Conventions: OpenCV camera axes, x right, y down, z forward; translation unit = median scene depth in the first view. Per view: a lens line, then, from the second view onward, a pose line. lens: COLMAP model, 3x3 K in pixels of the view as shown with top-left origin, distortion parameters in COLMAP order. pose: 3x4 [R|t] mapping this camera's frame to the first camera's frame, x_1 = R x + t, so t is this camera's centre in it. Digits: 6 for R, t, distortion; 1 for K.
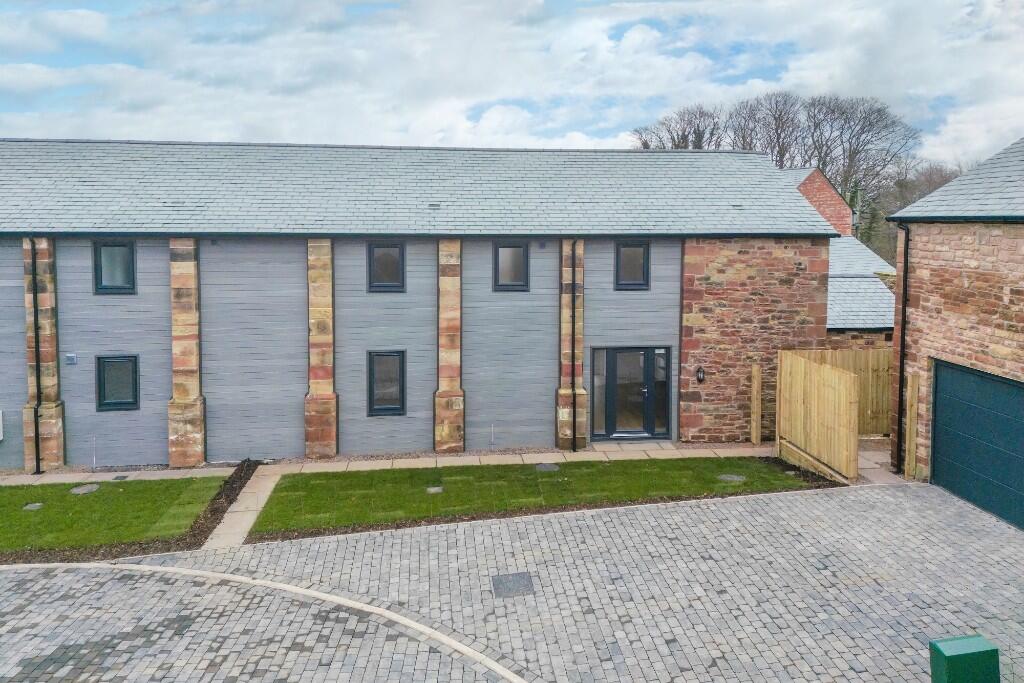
lens RADIAL K [[724.2, 0, 511.7], [0, 724.2, 259.9], [0, 0, 1]] dist [0.078545, -0.067388]
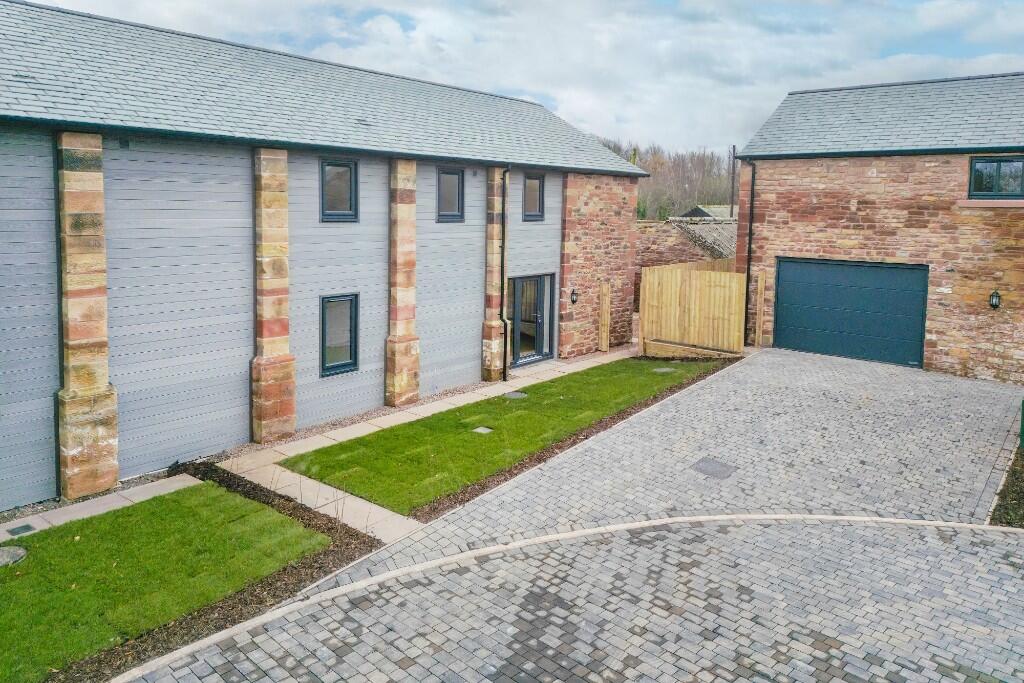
lens RADIAL K [[720.8, 0, 511.3], [0, 720.8, 266.2], [0, 0, 1]] dist [0.108843, -0.123838]
pose [[0.723514, -0.048268, 0.688620, -0.624156], [0.021755, 0.998651, 0.047142, 0.062271], [-0.689967, -0.019127, 0.723588, 0.294380]]
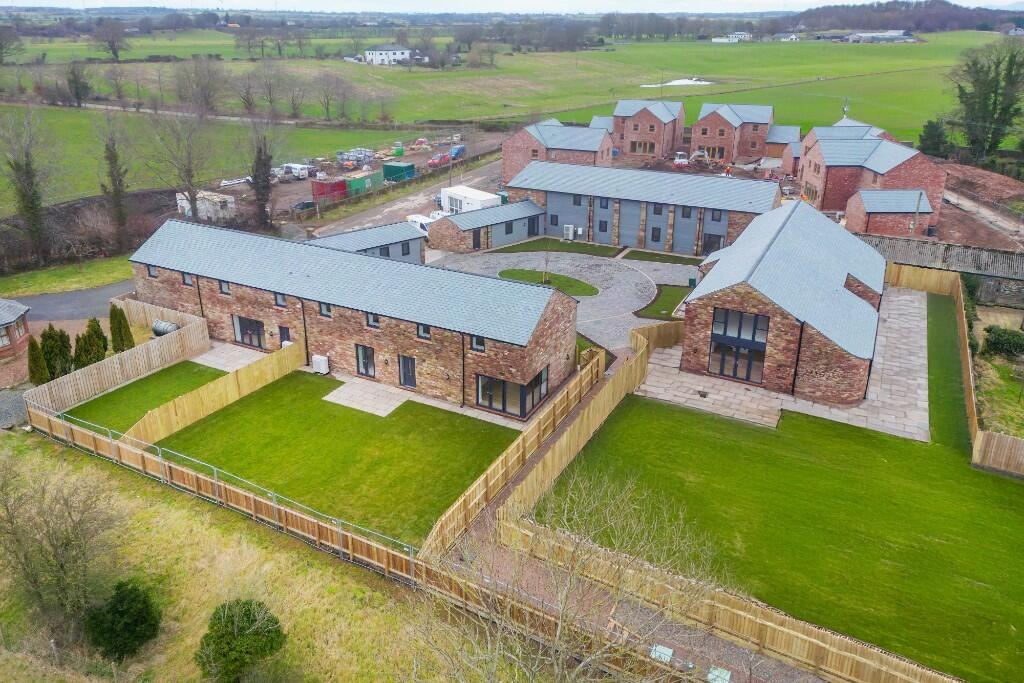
lens RADIAL K [[709.8, 0, 513.3], [0, 709.8, 302.8], [0, 0, 1]] dist [0.105640, -0.117557]
pose [[0.827911, 0.204218, -0.522358, 1.561683], [-0.027648, 0.945082, 0.325662, -0.885143], [0.560177, -0.255177, 0.788090, -3.226687]]
